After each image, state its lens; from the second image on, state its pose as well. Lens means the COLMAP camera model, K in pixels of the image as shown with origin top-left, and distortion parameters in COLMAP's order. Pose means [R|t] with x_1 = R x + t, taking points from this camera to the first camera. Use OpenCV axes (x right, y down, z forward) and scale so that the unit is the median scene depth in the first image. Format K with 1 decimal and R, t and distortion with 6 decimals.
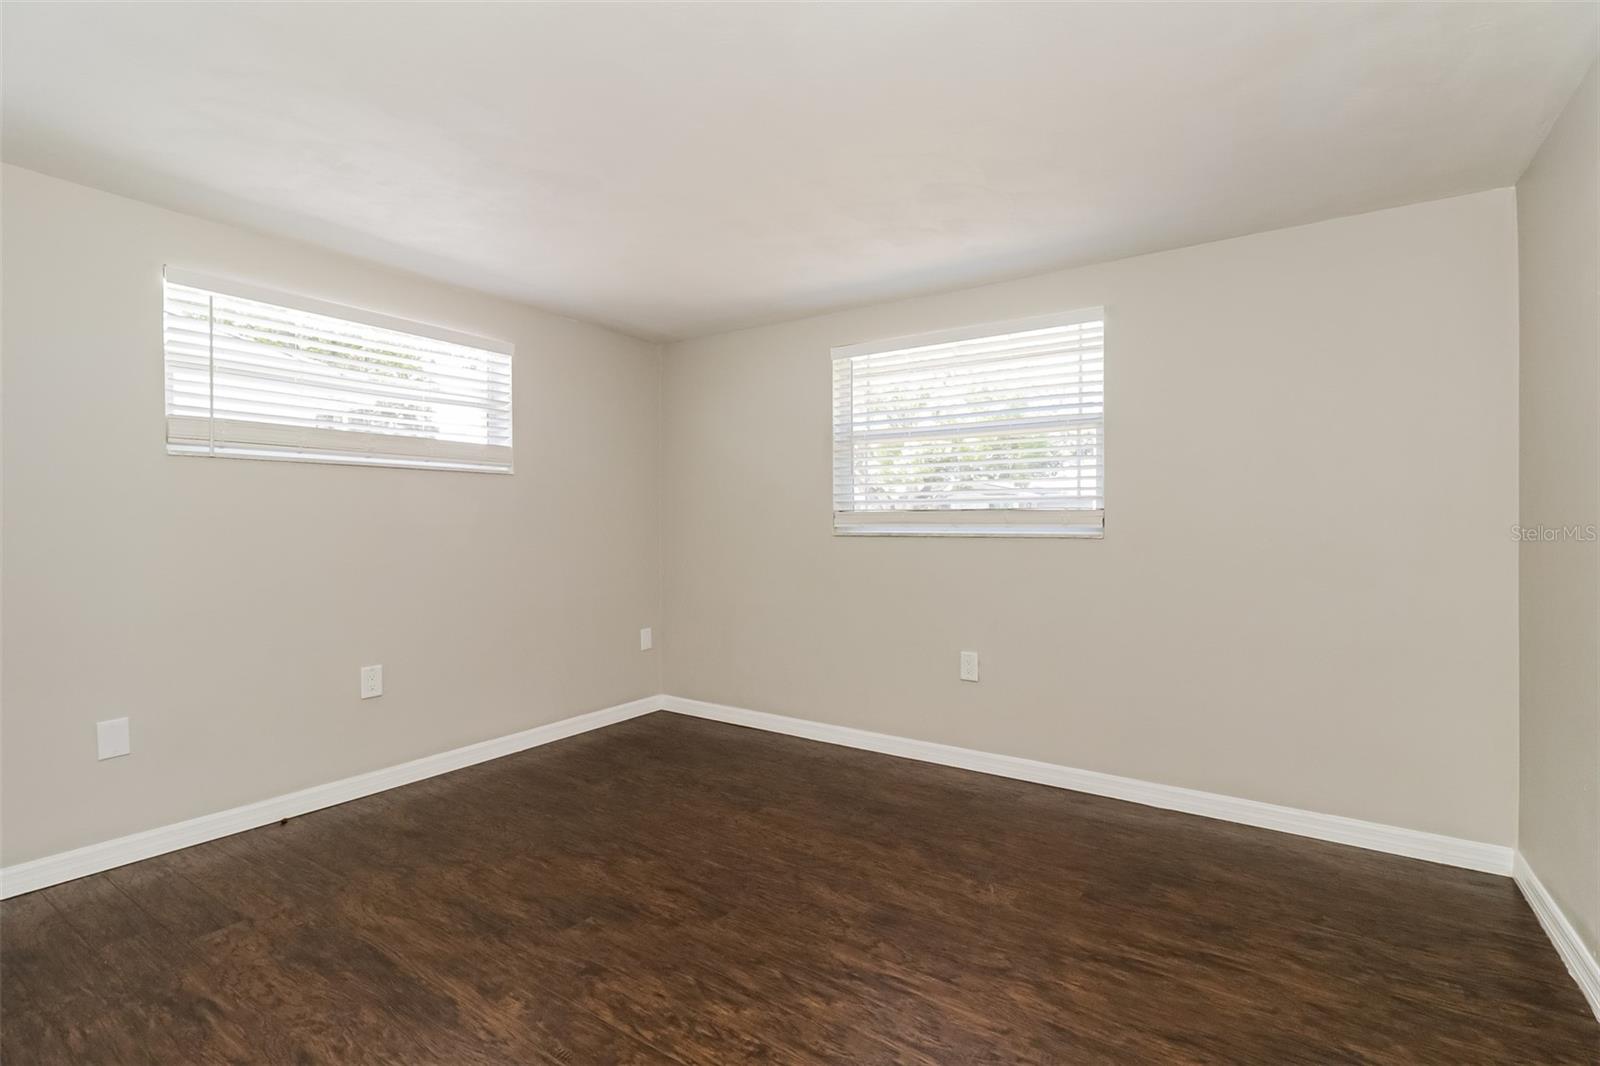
lens RADIAL K [[746.6, 0, 799.9], [0, 746.6, 528.2], [0, 0, 1]] dist [0.003780, -0.001005]
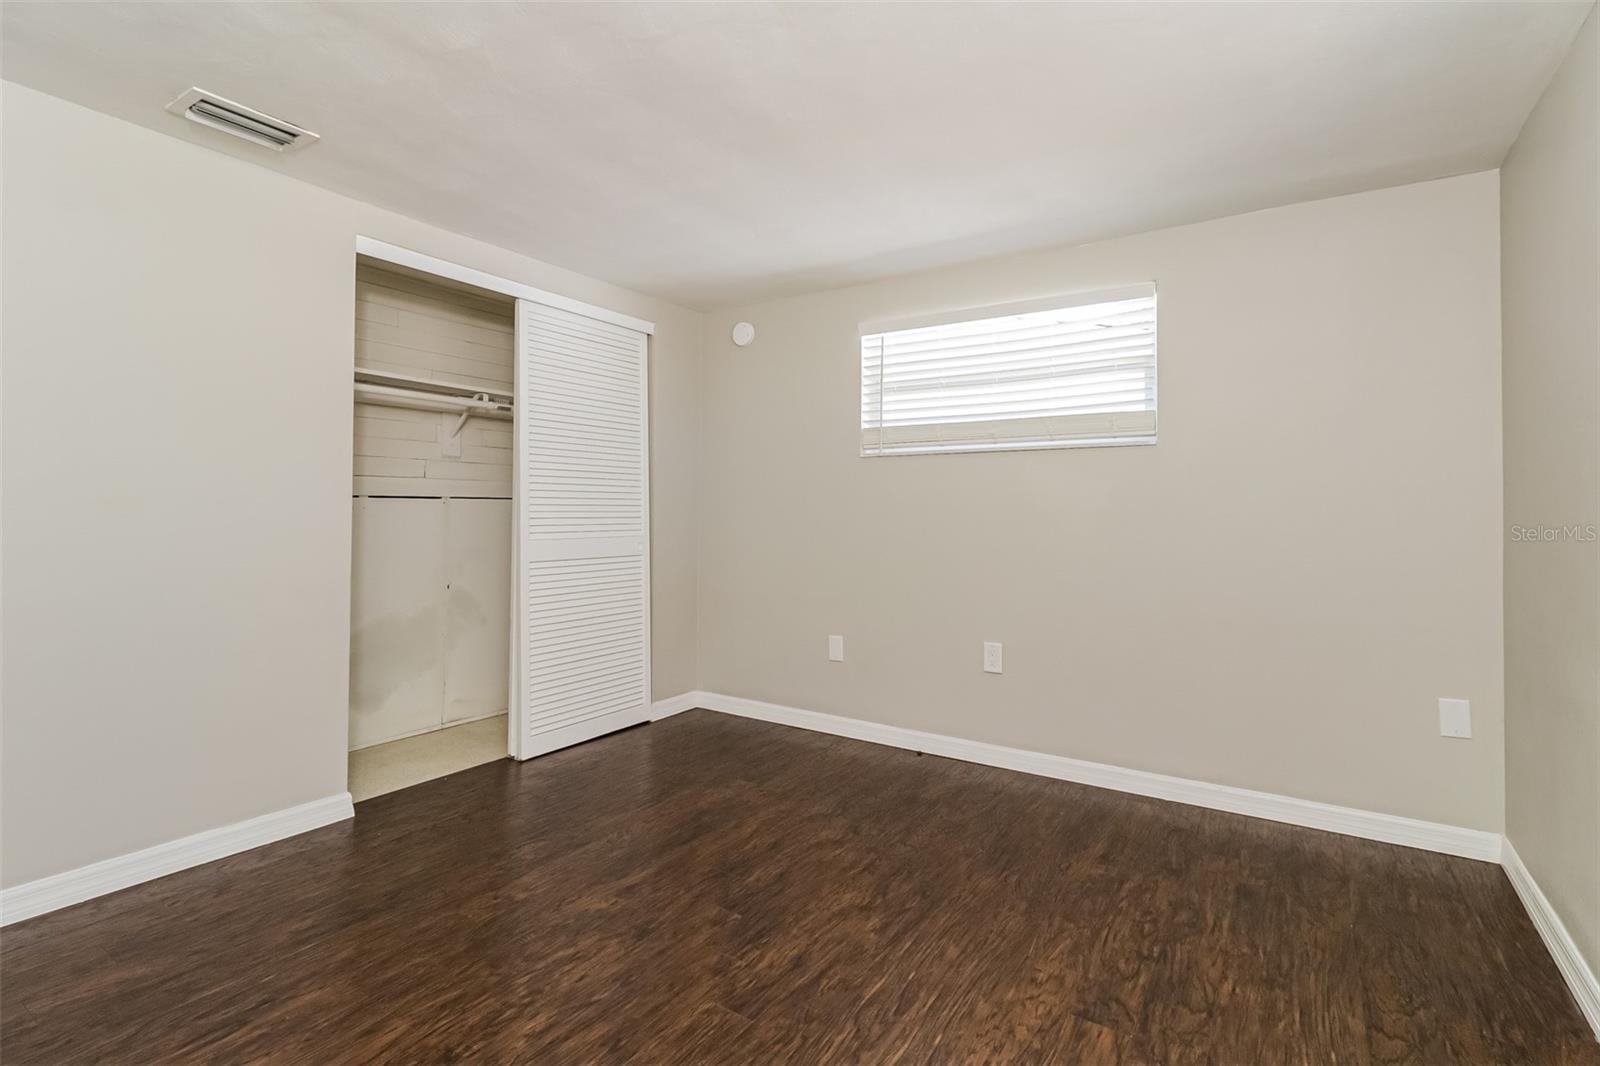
lens RADIAL K [[746.6, 0, 823.7], [0, 746.6, 504.6], [0, 0, 1]] dist [0.003780, -0.001005]
pose [[0.033393, -0.001944, -0.999440, 0.562311], [-0.009855, 0.999949, -0.002274, -0.005008], [0.999394, 0.009925, 0.033372, 0.880064]]
